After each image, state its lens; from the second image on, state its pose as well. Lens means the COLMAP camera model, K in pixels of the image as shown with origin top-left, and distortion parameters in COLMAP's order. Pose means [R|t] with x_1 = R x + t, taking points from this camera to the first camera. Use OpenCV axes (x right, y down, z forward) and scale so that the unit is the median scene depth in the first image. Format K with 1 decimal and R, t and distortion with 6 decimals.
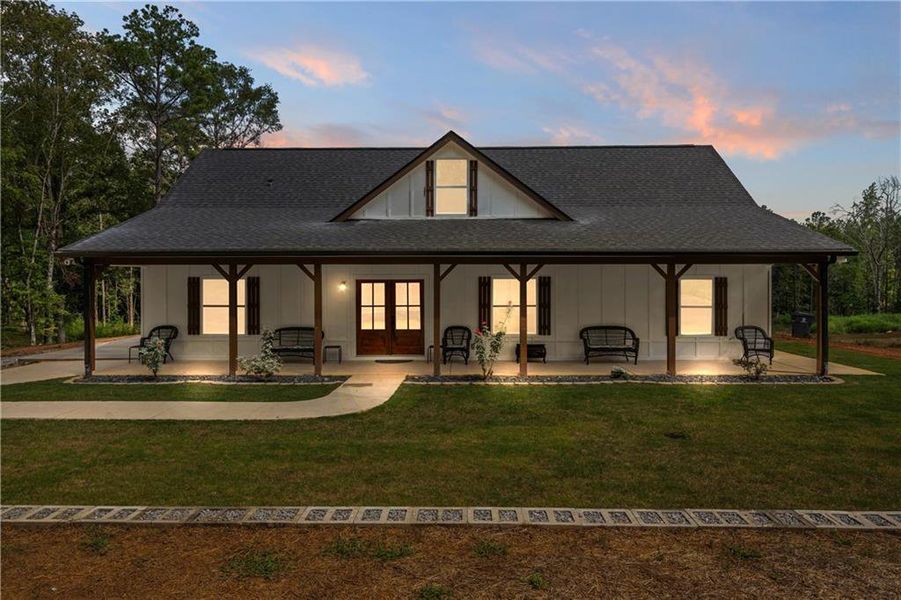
lens RADIAL K [[407.3, 0, 450.8], [0, 407.3, 297.3], [0, 0, 1]] dist [-0.001266, -0.000249]
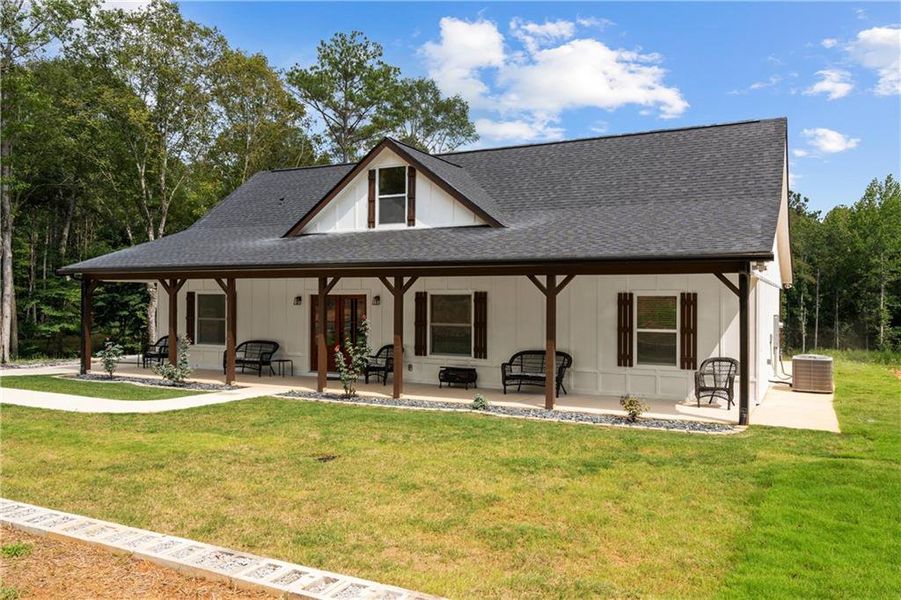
lens RADIAL K [[469.4, 0, 445.5], [0, 469.4, 294.4], [0, 0, 1]] dist [0.002654, 0.000351]
pose [[0.950830, 0.002628, -0.309703, 0.523313], [-0.017410, 0.998836, -0.044975, 0.003717], [0.309225, 0.048155, 0.949769, 0.020609]]
